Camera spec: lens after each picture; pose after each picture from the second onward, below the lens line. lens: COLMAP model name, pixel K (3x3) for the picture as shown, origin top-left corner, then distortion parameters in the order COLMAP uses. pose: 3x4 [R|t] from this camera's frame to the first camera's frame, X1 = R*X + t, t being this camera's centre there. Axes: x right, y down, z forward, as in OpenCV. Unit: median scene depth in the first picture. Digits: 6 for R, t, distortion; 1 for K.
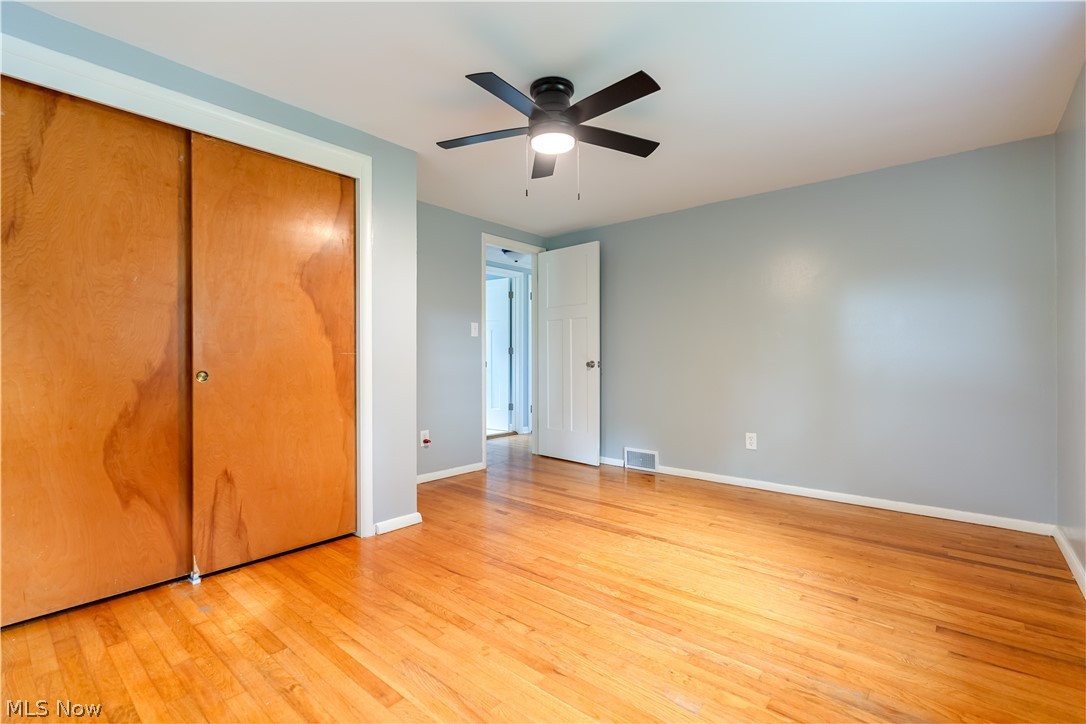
lens RADIAL K [[492.9, 0, 543.0], [0, 492.9, 368.9], [0, 0, 1]] dist [-0.001687, -0.000712]
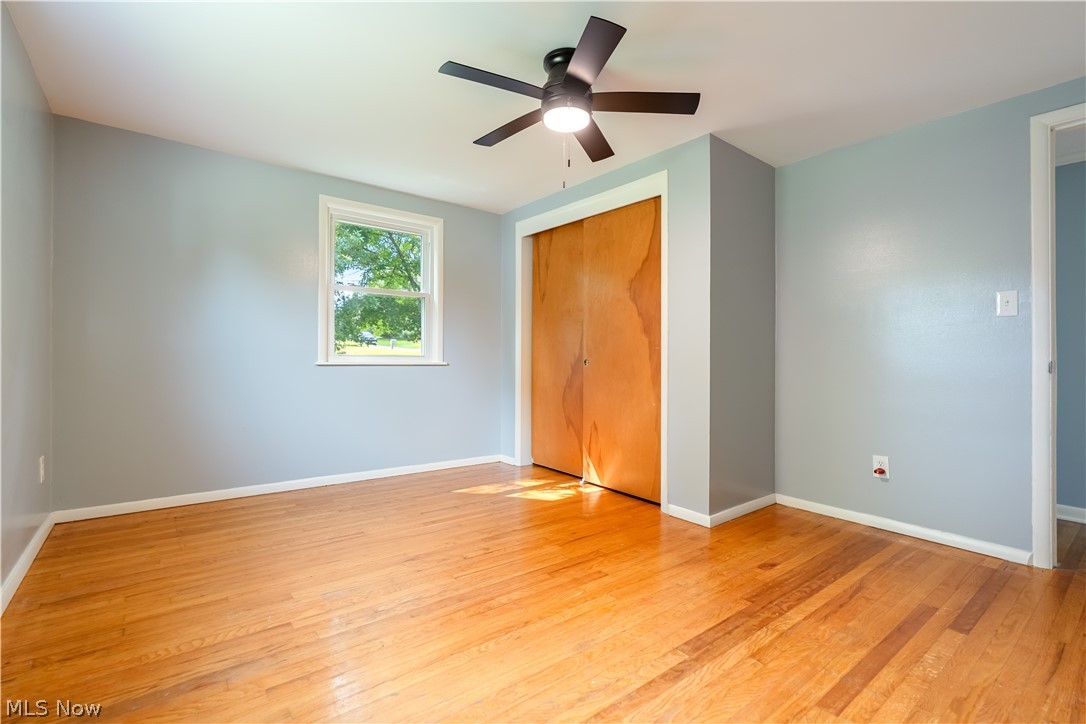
lens RADIAL K [[492.9, 0, 543.0], [0, 492.9, 368.9], [0, 0, 1]] dist [-0.001687, -0.000712]
pose [[-0.193843, 0.021293, -0.980801, 0.945663], [-0.033673, 0.999031, 0.028344, -0.006023], [0.980455, 0.038521, -0.192938, 1.132898]]
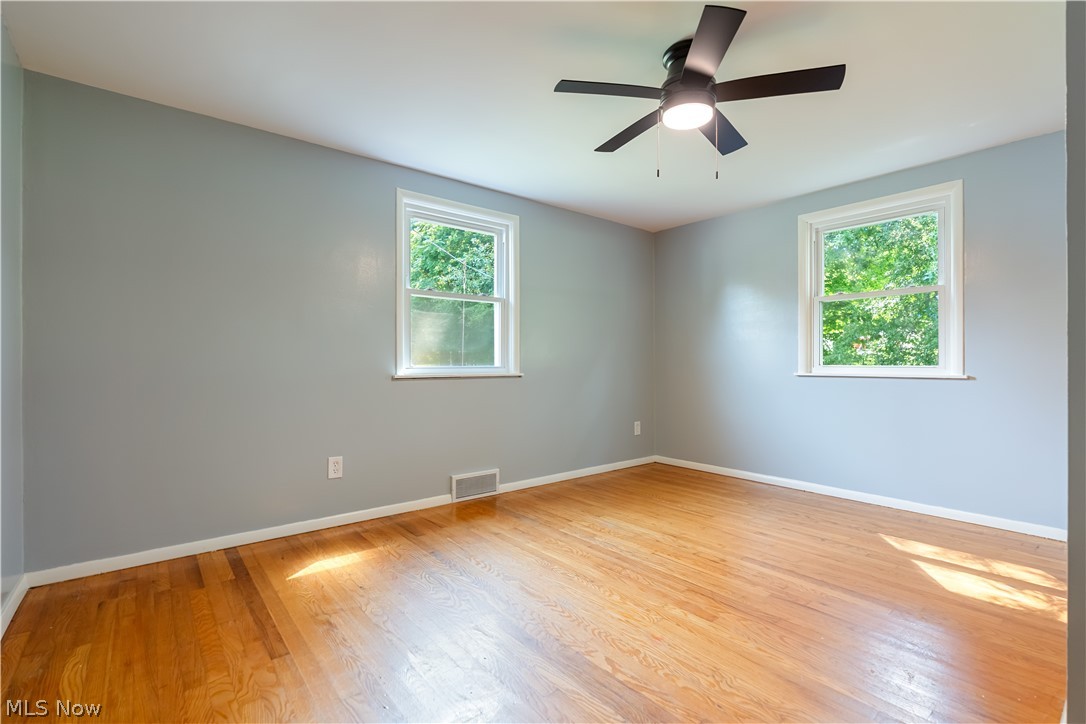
lens RADIAL K [[492.9, 0, 543.0], [0, 492.9, 368.9], [0, 0, 1]] dist [-0.001687, -0.000712]
pose [[-0.984577, -0.000088, 0.174952, 0.124888], [0.005572, 0.999477, 0.031865, -0.030750], [-0.174863, 0.032348, -0.984061, 1.924536]]
